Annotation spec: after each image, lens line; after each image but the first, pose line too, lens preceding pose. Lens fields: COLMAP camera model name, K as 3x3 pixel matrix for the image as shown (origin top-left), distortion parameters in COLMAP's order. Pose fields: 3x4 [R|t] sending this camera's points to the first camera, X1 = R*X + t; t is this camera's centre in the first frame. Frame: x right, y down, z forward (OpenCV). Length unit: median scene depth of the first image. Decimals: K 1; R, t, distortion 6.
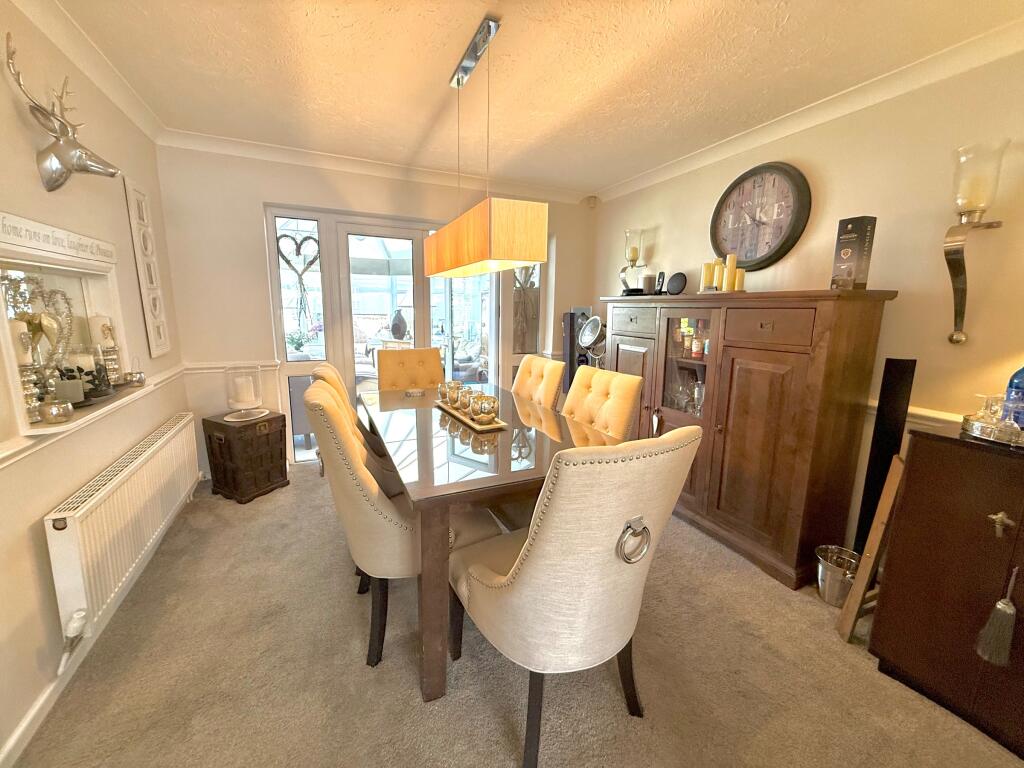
lens RADIAL K [[419.3, 0, 512.0], [0, 419.3, 384.0], [0, 0, 1]] dist [-0.002067, -0.000360]
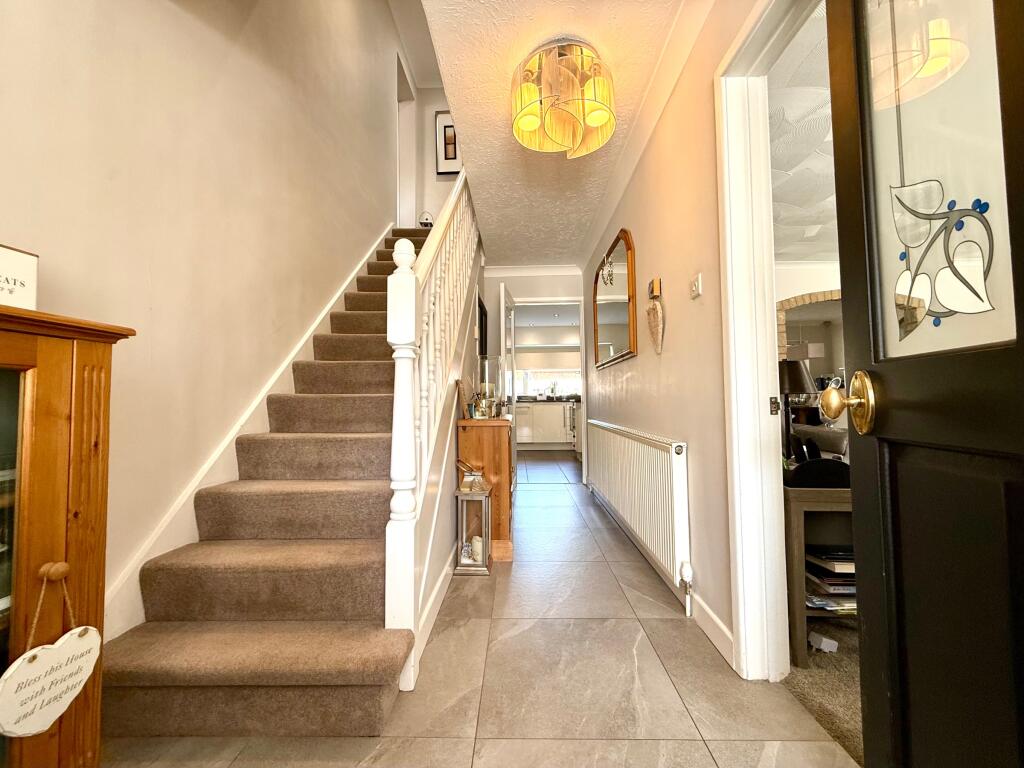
lens RADIAL K [[408.8, 0, 509.4], [0, 408.8, 384.4], [0, 0, 1]] dist [0.000120, -0.000092]
pose [[0.898132, -0.043280, -0.437590, -0.347469], [-0.054710, 0.976413, -0.208863, 0.356312], [0.436308, 0.211527, 0.874581, -1.375876]]
